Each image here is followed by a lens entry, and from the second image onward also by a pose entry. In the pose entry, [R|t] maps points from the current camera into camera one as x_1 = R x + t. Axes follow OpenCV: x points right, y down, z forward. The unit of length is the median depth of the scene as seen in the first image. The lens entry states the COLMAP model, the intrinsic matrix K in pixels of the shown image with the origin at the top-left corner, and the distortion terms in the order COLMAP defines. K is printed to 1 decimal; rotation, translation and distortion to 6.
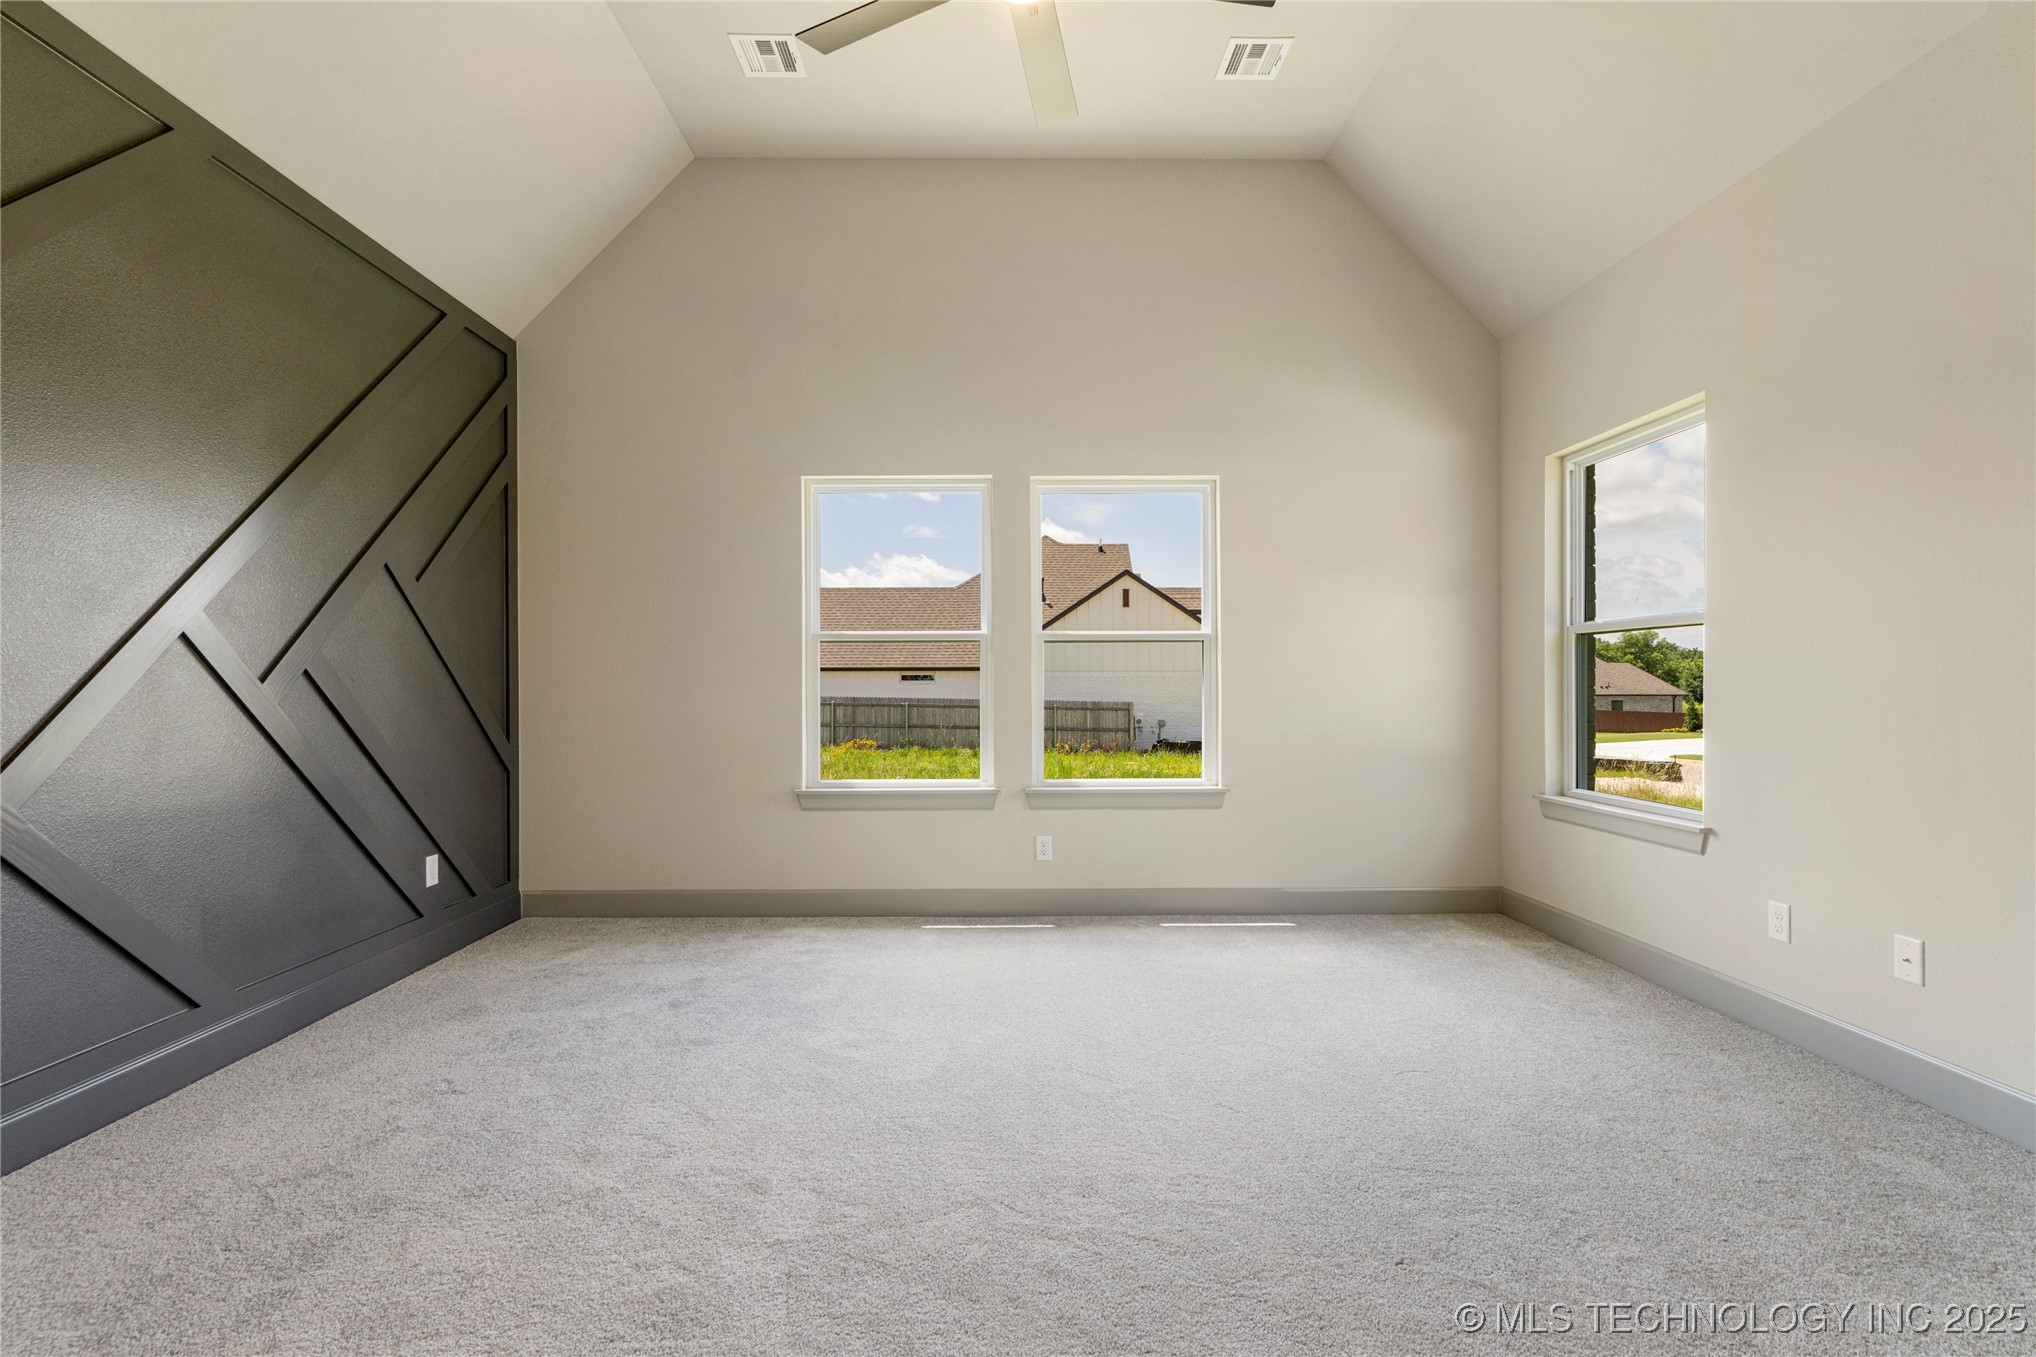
lens RADIAL K [[918.1, 0, 1017.1], [0, 918.1, 686.9], [0, 0, 1]] dist [-0.001407, 0.000700]
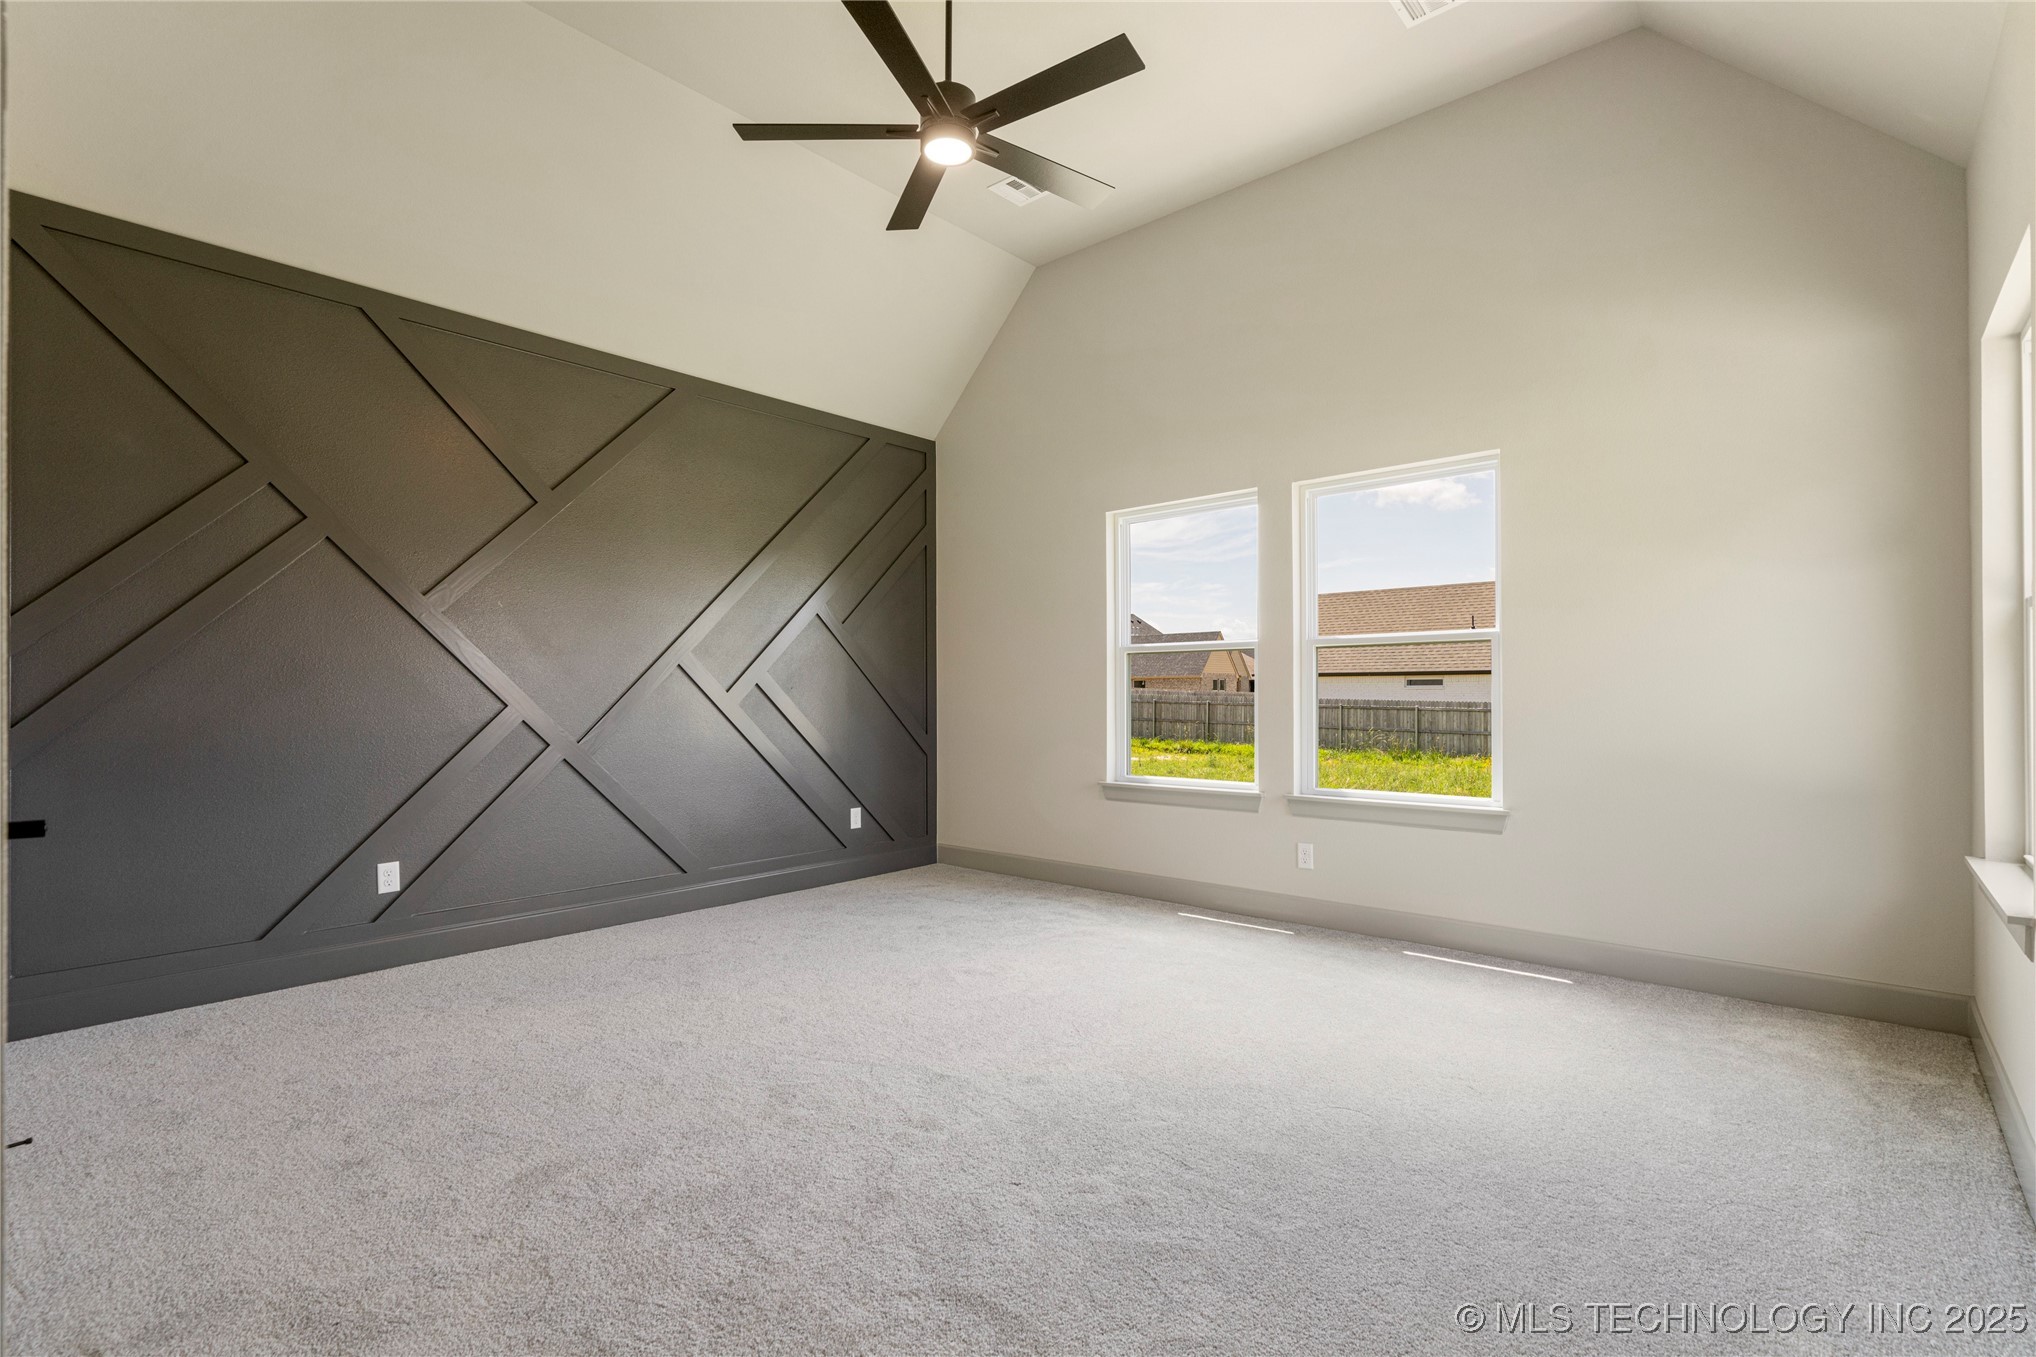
lens RADIAL K [[928.6, 0, 1002.9], [0, 928.6, 688.4], [0, 0, 1]] dist [-0.001722, 0.000256]
pose [[0.740597, -0.004682, -0.671933, 0.458510], [0.002369, 0.999988, -0.004357, -0.001858], [0.671946, 0.001635, 0.740599, 0.040034]]
